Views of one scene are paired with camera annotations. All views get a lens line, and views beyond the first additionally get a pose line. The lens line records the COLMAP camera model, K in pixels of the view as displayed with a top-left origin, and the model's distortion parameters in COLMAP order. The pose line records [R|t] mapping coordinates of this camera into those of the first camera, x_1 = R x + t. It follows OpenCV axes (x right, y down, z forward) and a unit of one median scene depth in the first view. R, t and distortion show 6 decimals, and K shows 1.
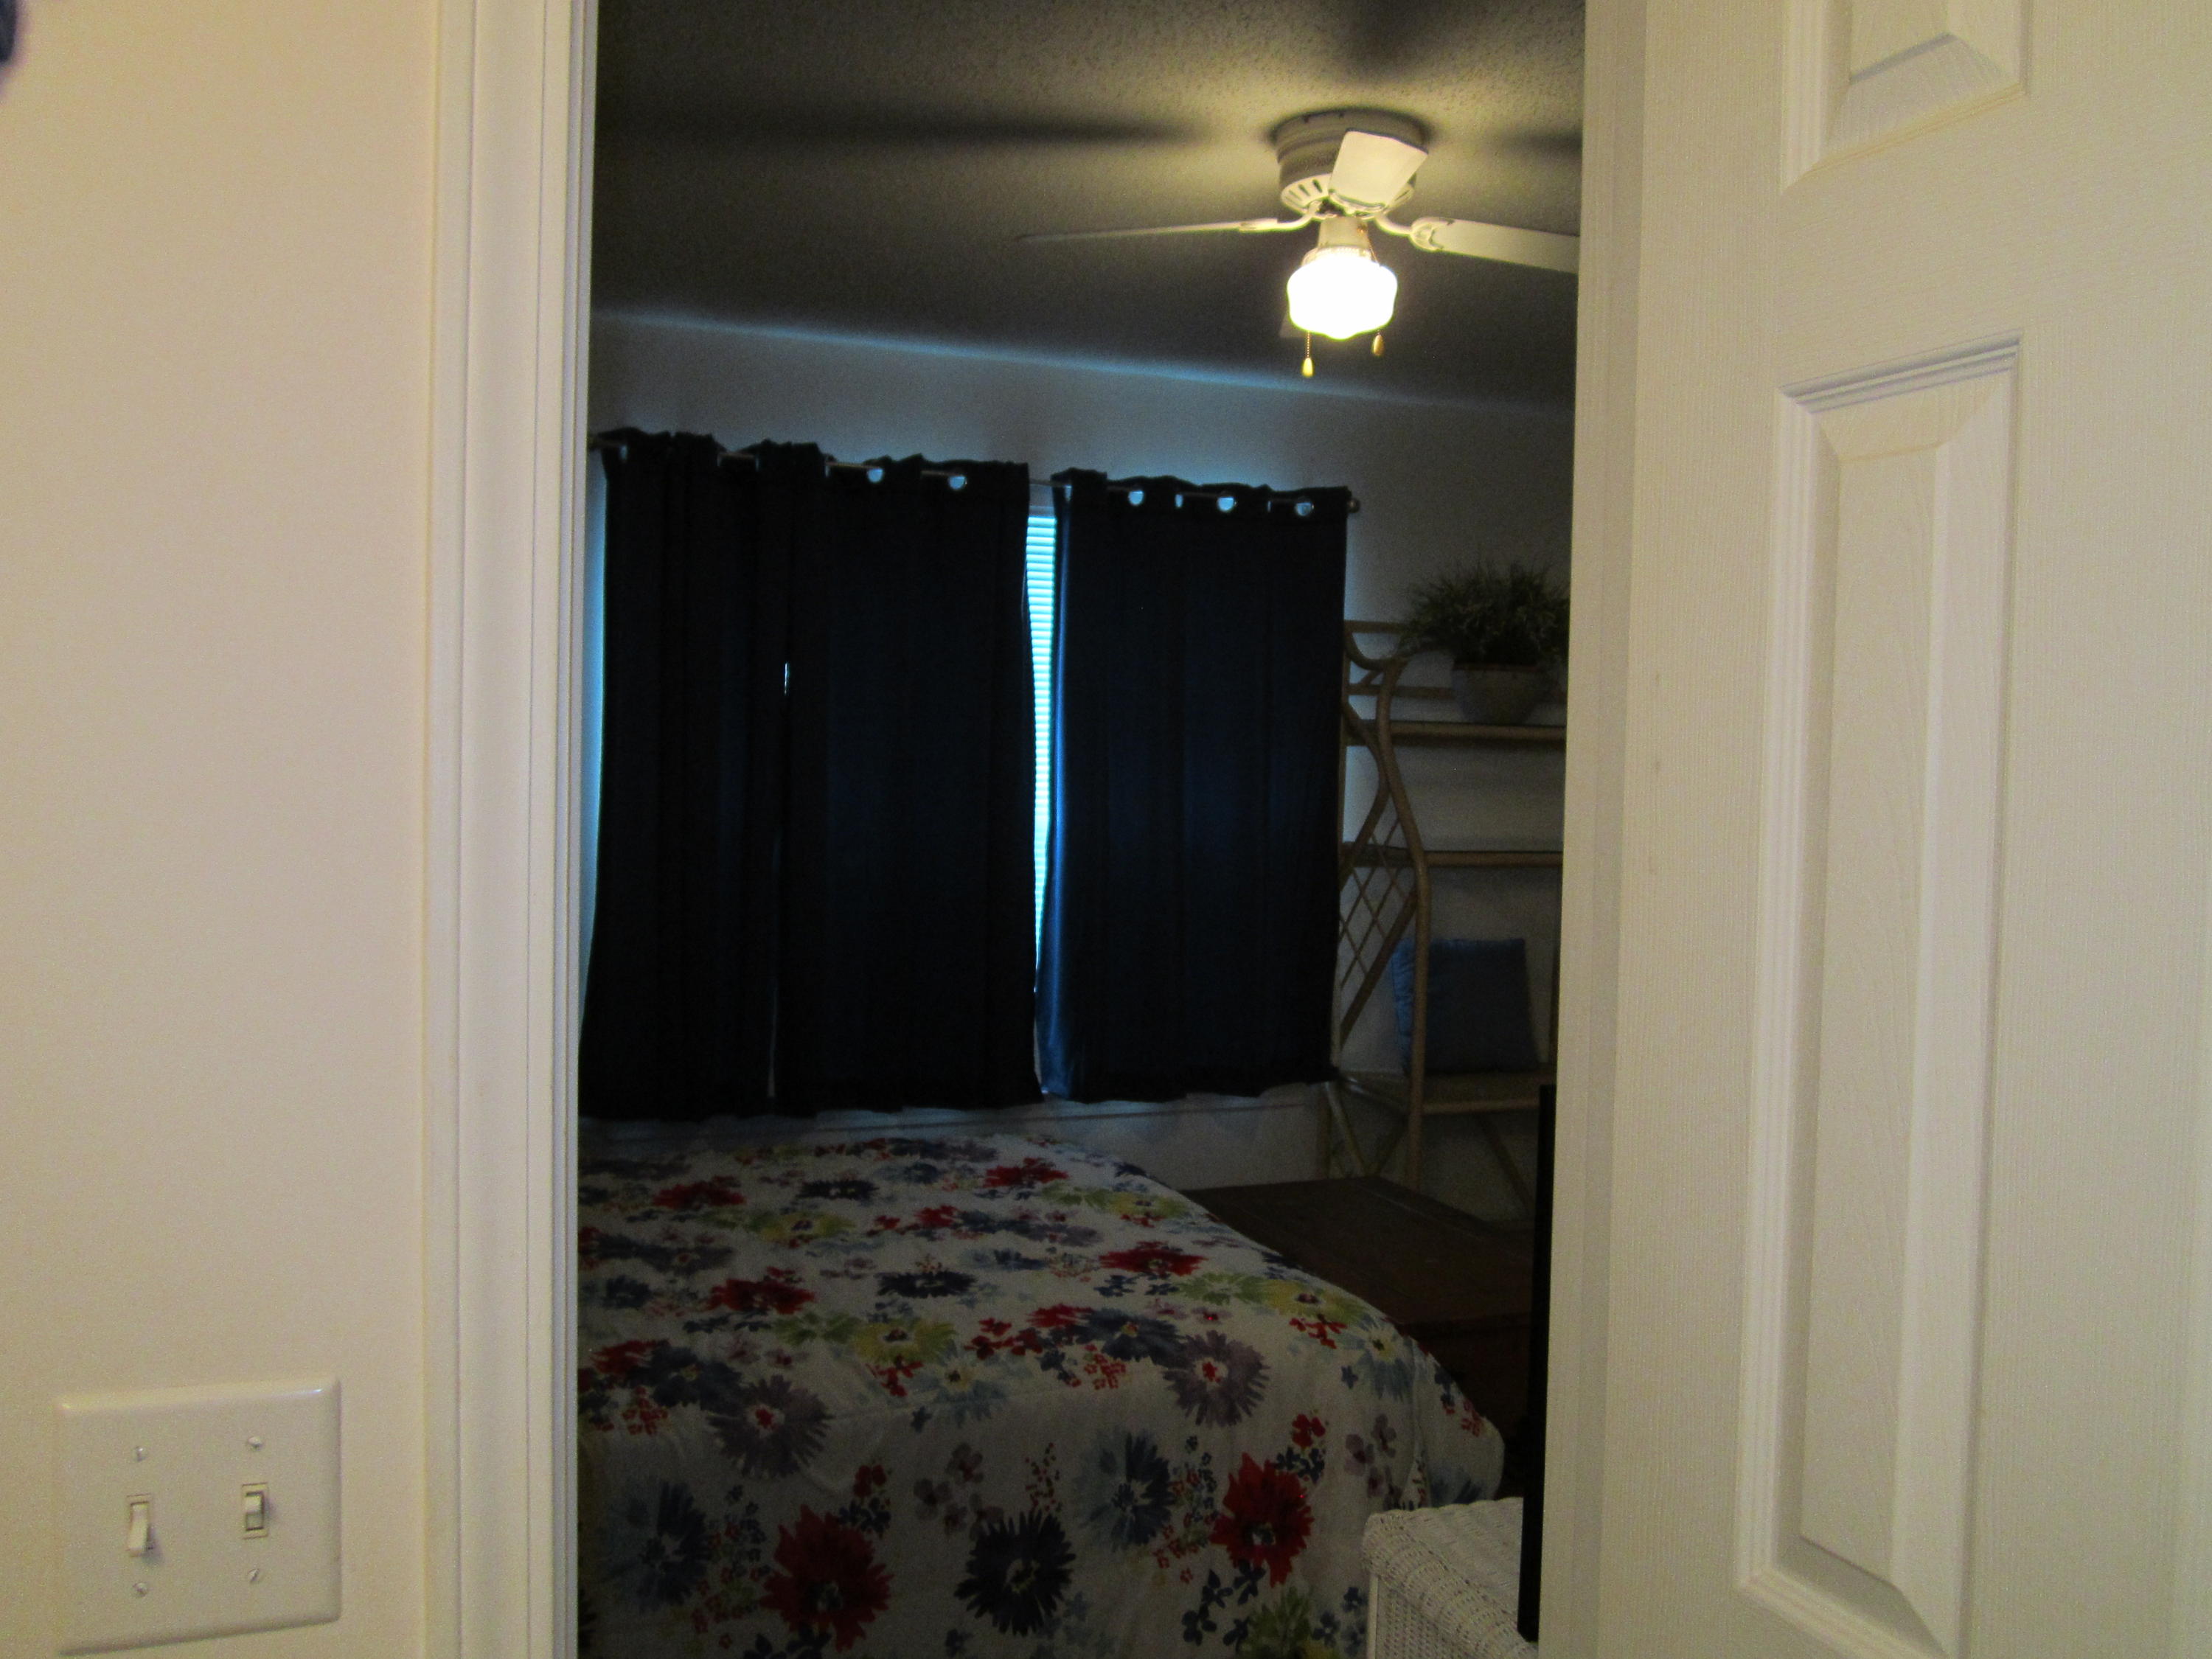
lens RADIAL K [[1848.1, 0, 1106.0], [0, 1848.1, 829.5], [0, 0, 1]] dist [-0.037152, 0.007307]
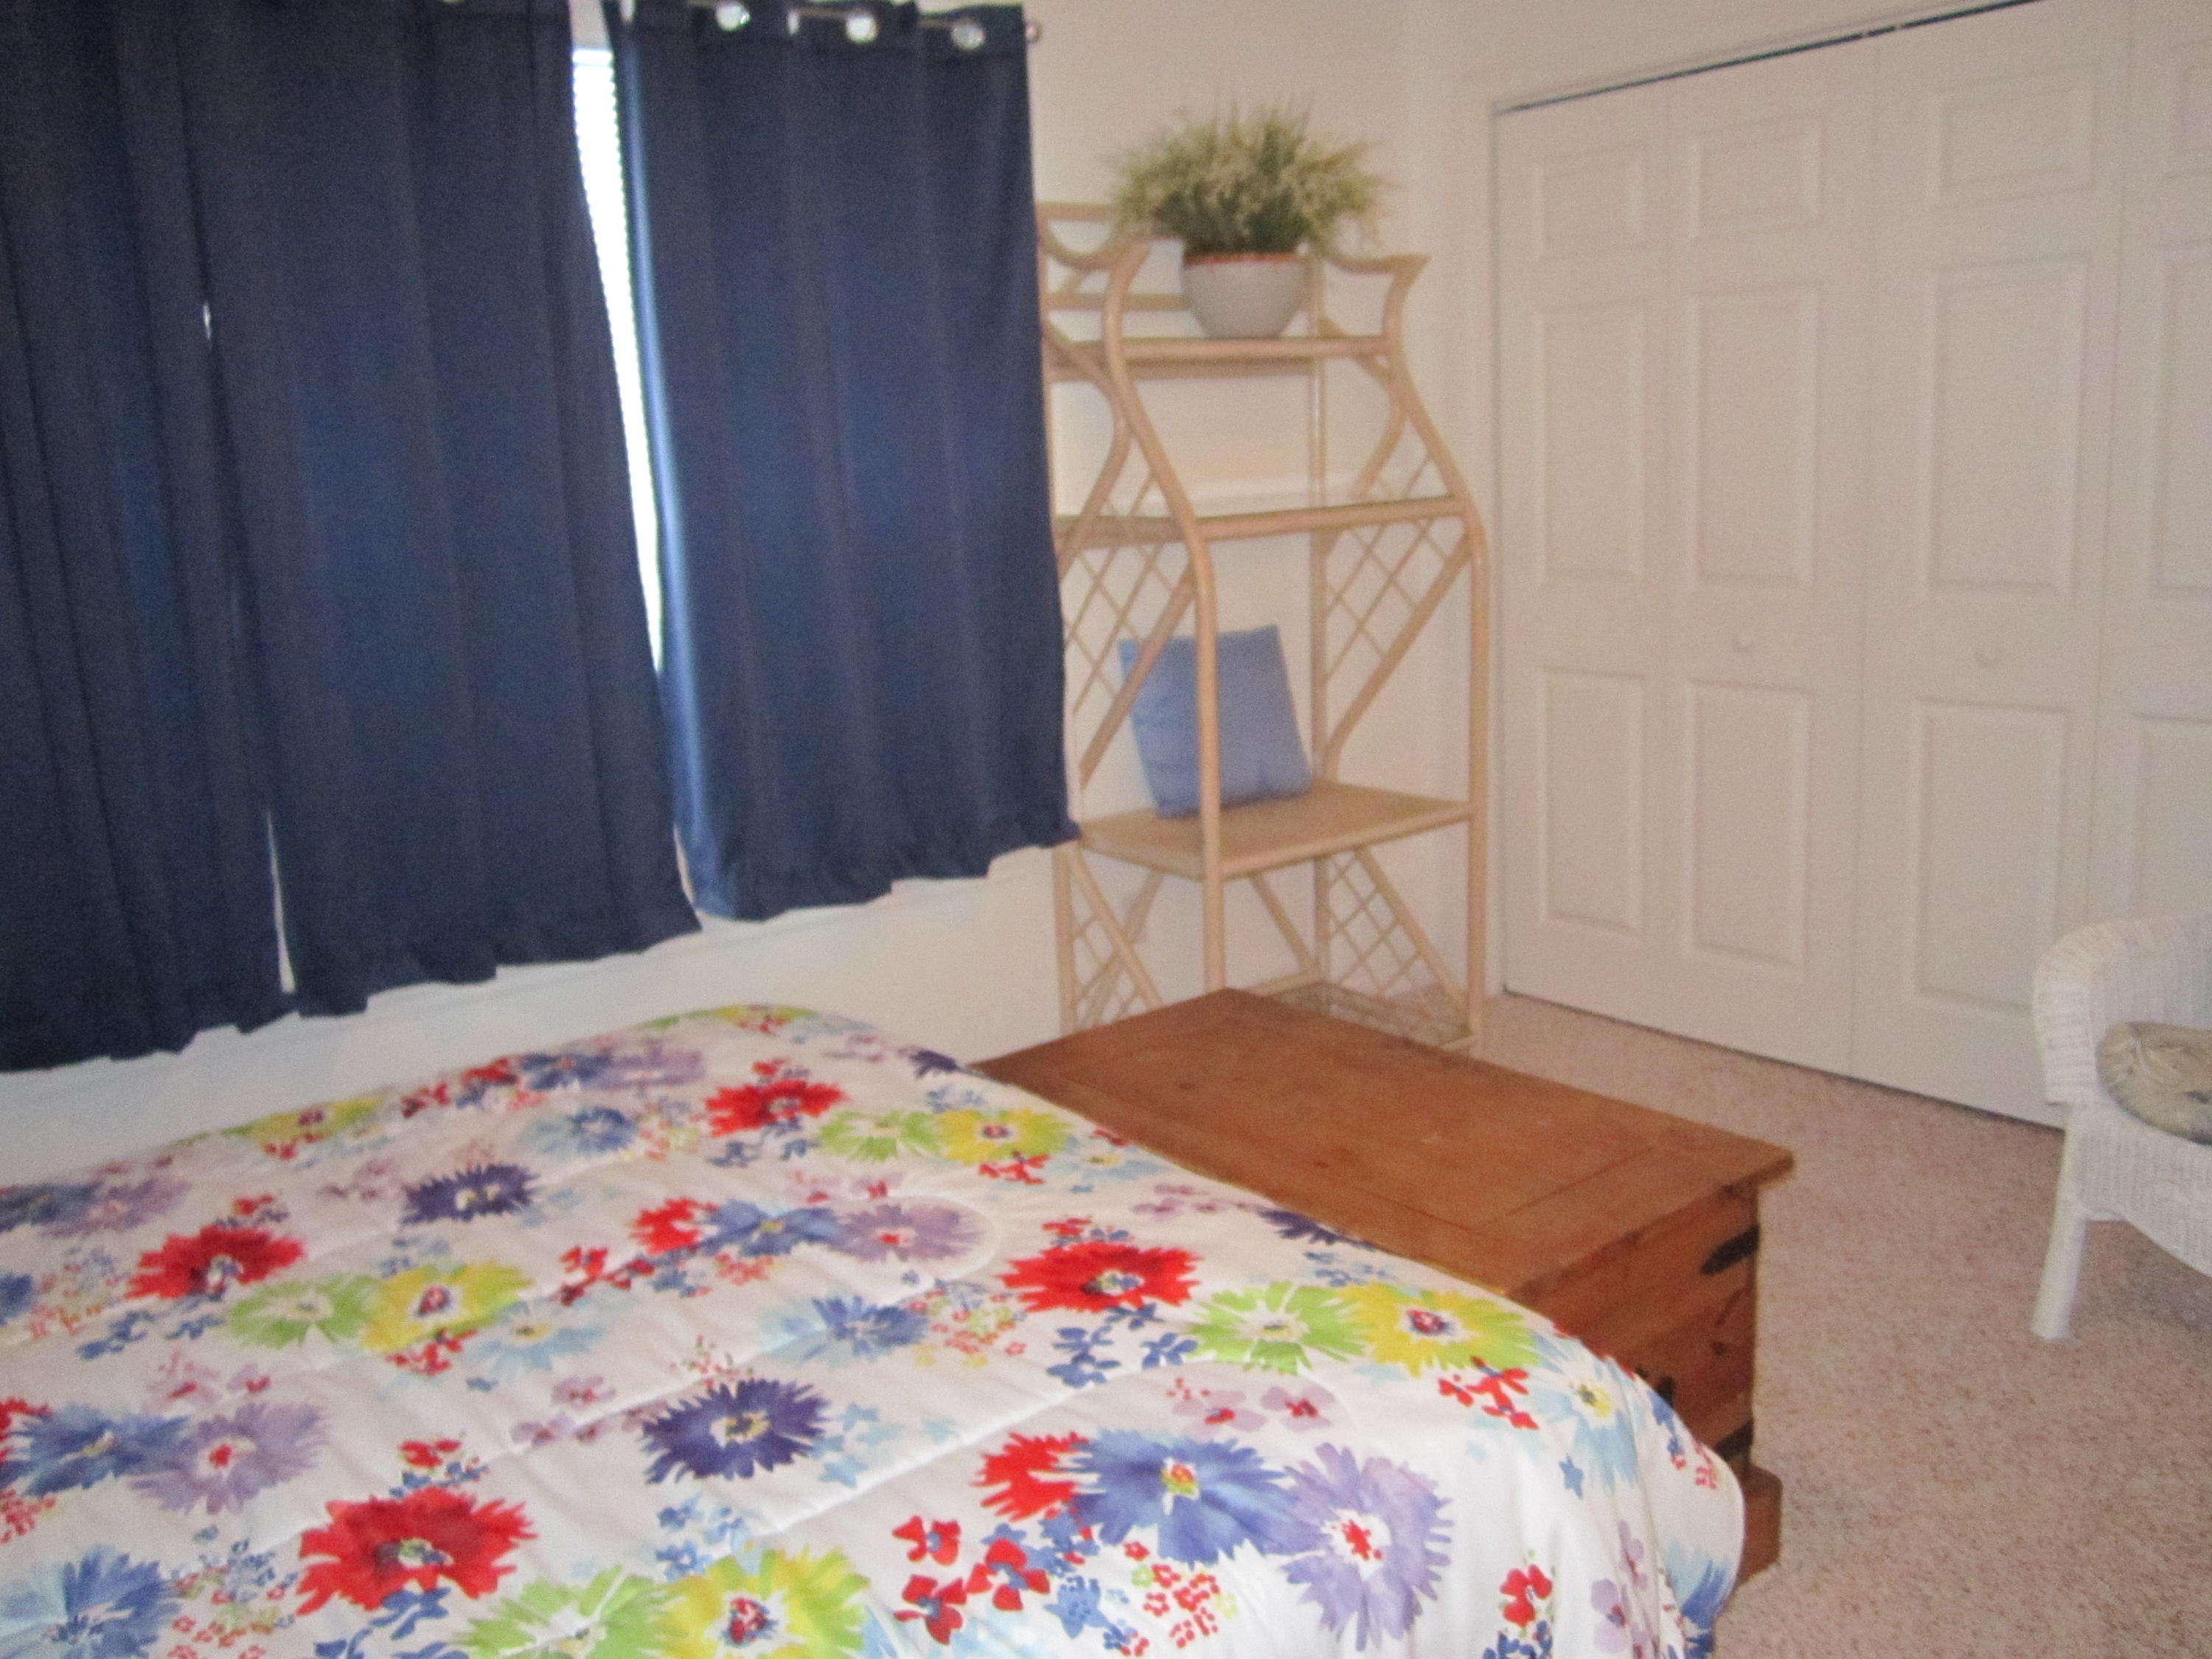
lens RADIAL K [[1850.5, 0, 1106.0], [0, 1850.5, 829.5], [0, 0, 1]] dist [-0.077648, 0.067507]
pose [[0.954890, -0.128774, 0.267586, -0.102592], [0.081909, 0.980344, 0.179490, -0.002181], [-0.285440, -0.149476, 0.946668, 0.458786]]
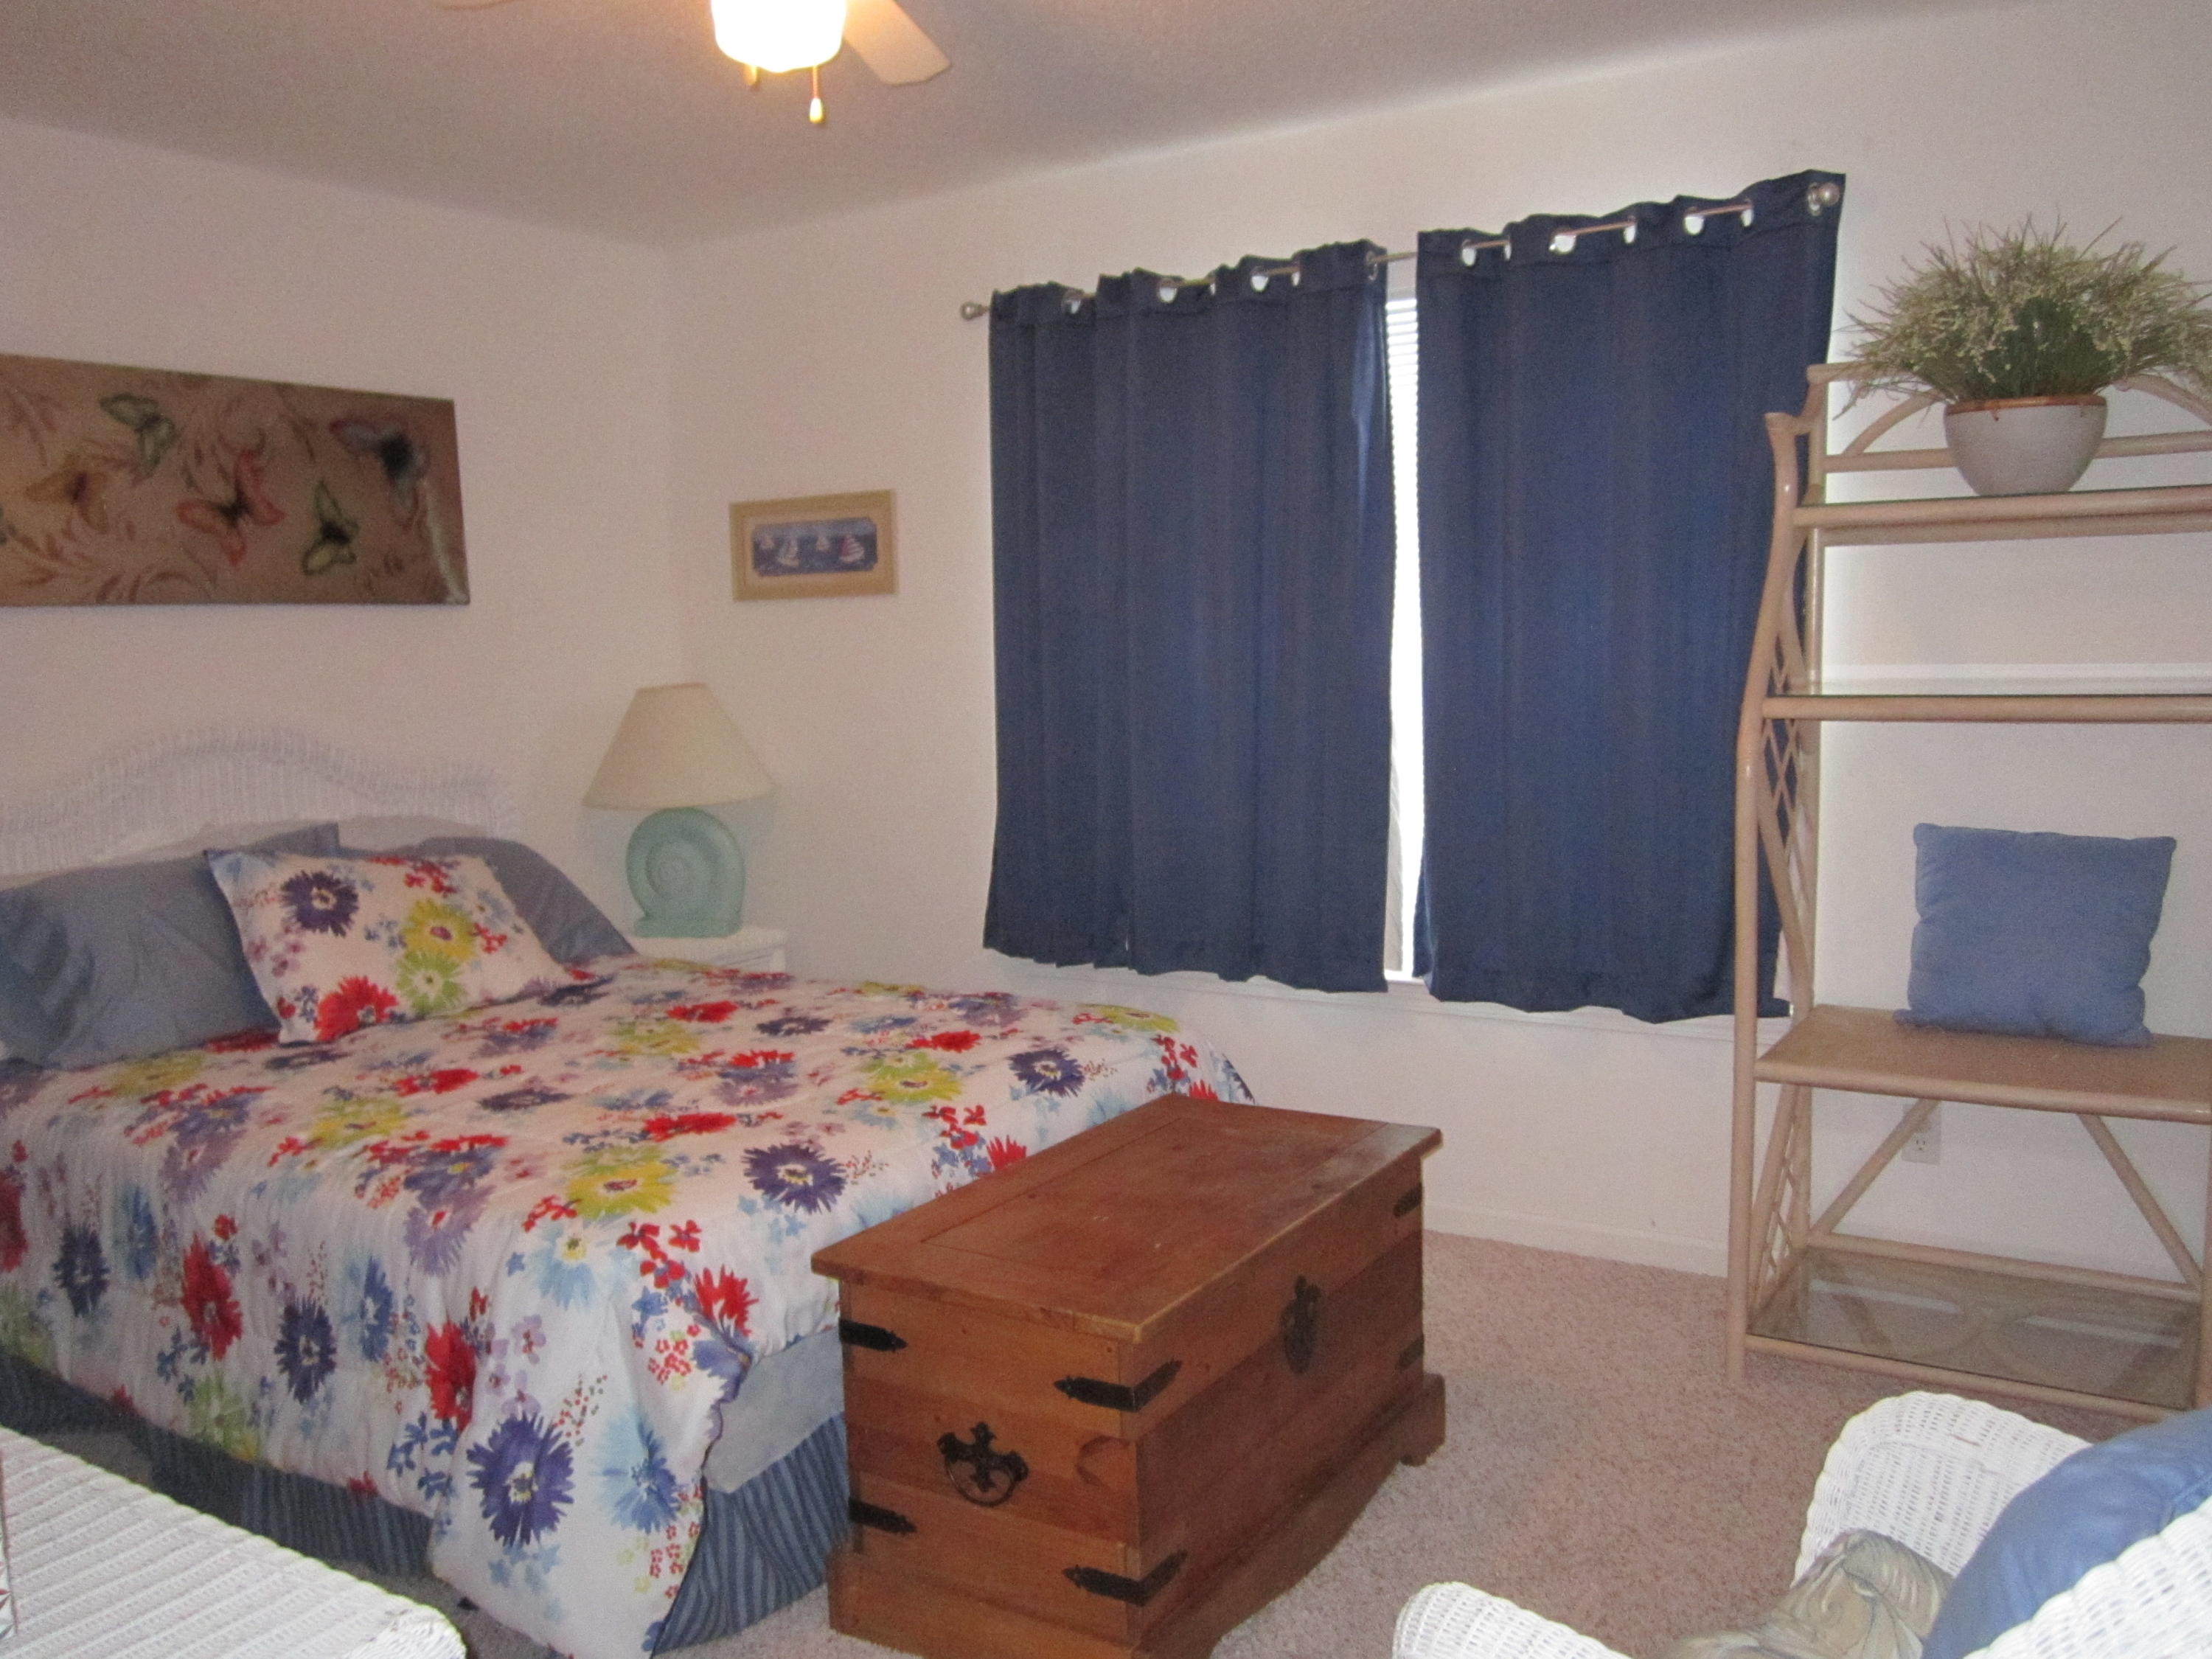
lens RADIAL K [[1835.3, 0, 1106.0], [0, 1835.3, 829.5], [0, 0, 1]] dist [-0.039630, 0.004696]
pose [[0.580477, 0.049890, -0.812747, 0.857156], [0.008381, 0.997702, 0.067229, 0.019724], [0.814234, -0.045836, 0.578725, 0.604379]]
